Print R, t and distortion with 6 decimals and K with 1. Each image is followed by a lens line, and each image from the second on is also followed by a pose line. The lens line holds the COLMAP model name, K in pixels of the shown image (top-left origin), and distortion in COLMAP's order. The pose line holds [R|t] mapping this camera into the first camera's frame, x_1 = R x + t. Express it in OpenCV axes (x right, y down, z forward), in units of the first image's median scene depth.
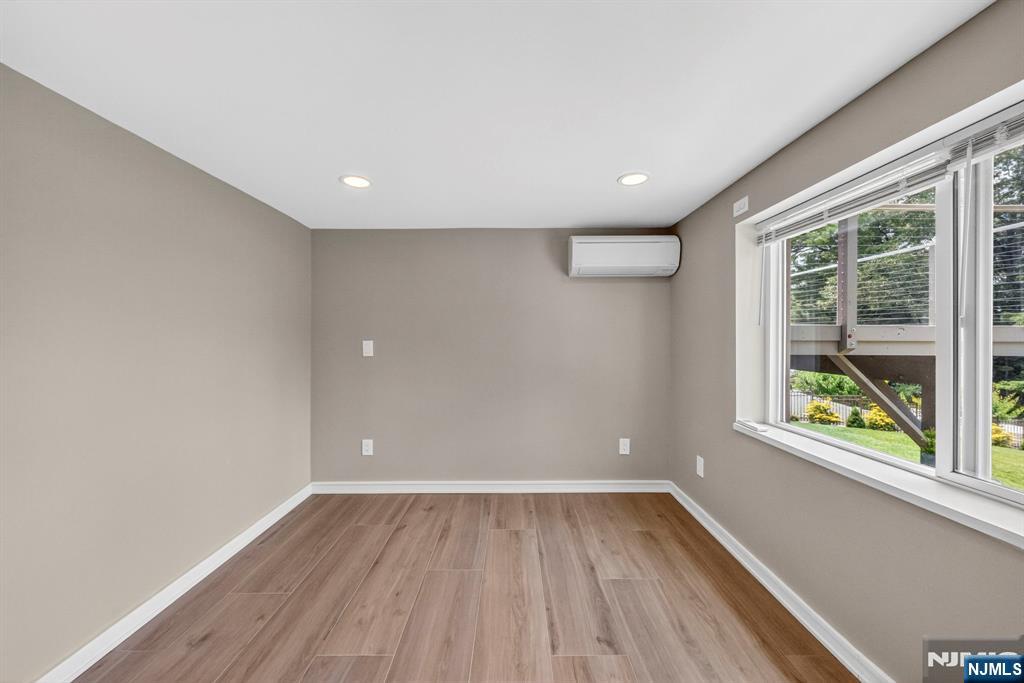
lens RADIAL K [[354.9, 0, 512.0], [0, 354.9, 341.5], [0, 0, 1]] dist [0.000369, 0.000083]
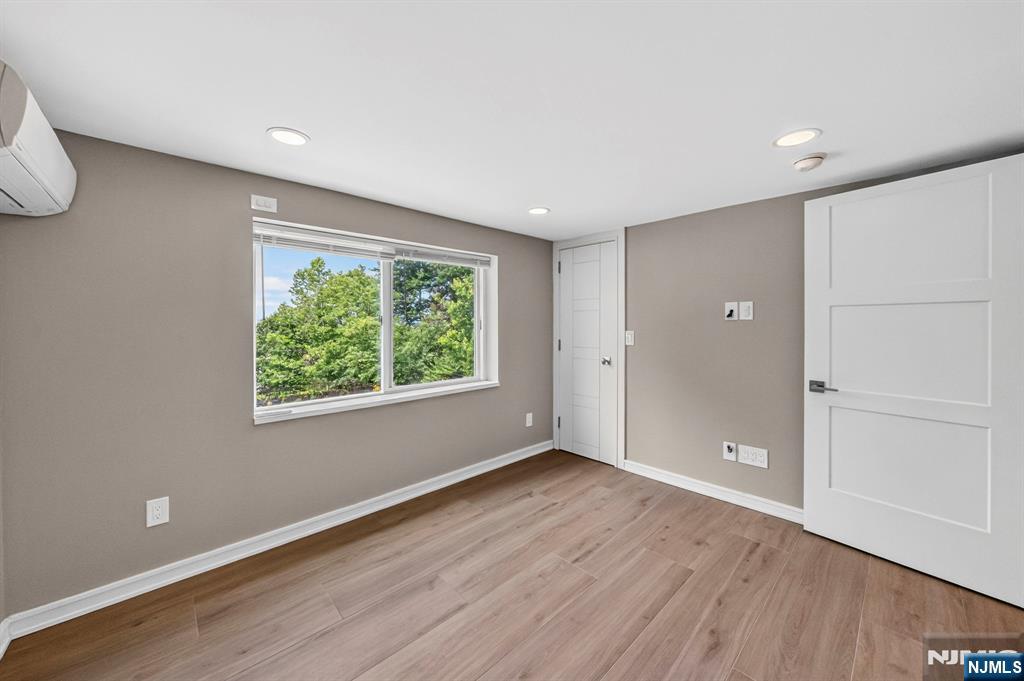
lens RADIAL K [[354.9, 0, 512.0], [0, 354.9, 340.5], [0, 0, 1]] dist [0.000369, 0.000083]
pose [[-0.701269, -0.012552, 0.712786, -0.680867], [-0.004128, 0.999900, 0.013547, 0.000786], [-0.712884, 0.006558, -0.701251, 1.440907]]
